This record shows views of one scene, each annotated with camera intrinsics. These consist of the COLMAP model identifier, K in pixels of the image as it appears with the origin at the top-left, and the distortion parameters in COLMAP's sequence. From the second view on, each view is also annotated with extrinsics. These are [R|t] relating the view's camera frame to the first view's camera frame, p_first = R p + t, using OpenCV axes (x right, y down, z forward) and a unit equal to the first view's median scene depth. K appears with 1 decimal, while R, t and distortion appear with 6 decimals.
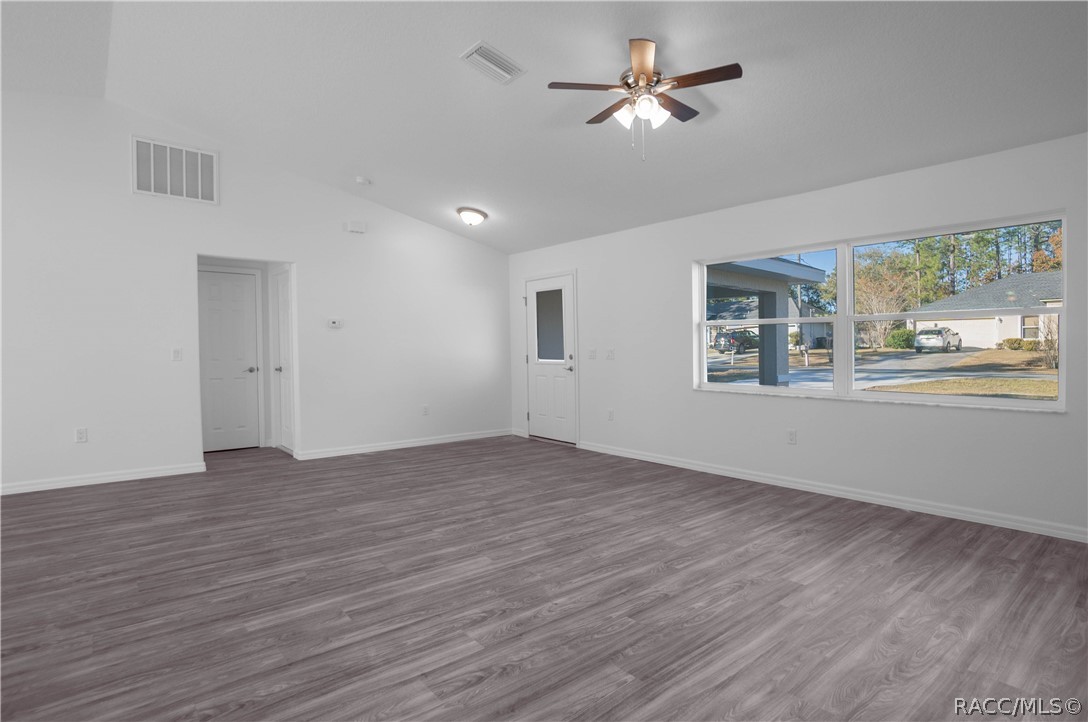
lens RADIAL K [[536.7, 0, 541.3], [0, 536.7, 362.4], [0, 0, 1]] dist [-0.048253, 0.021027]
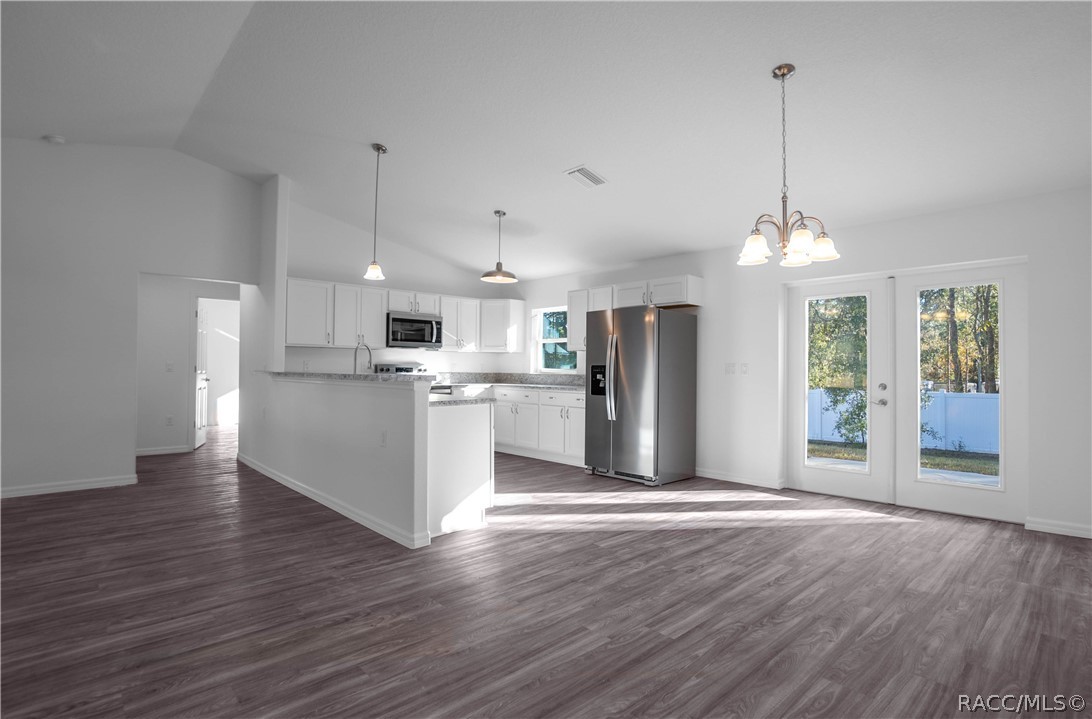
lens RADIAL K [[542.8, 0, 545.0], [0, 542.8, 363.2], [0, 0, 1]] dist [-0.051061, 0.024757]
pose [[-0.999102, -0.007160, -0.041763, -0.989993], [-0.007734, 0.999878, 0.013592, -0.035208], [0.041660, 0.013903, -0.999035, 1.673621]]
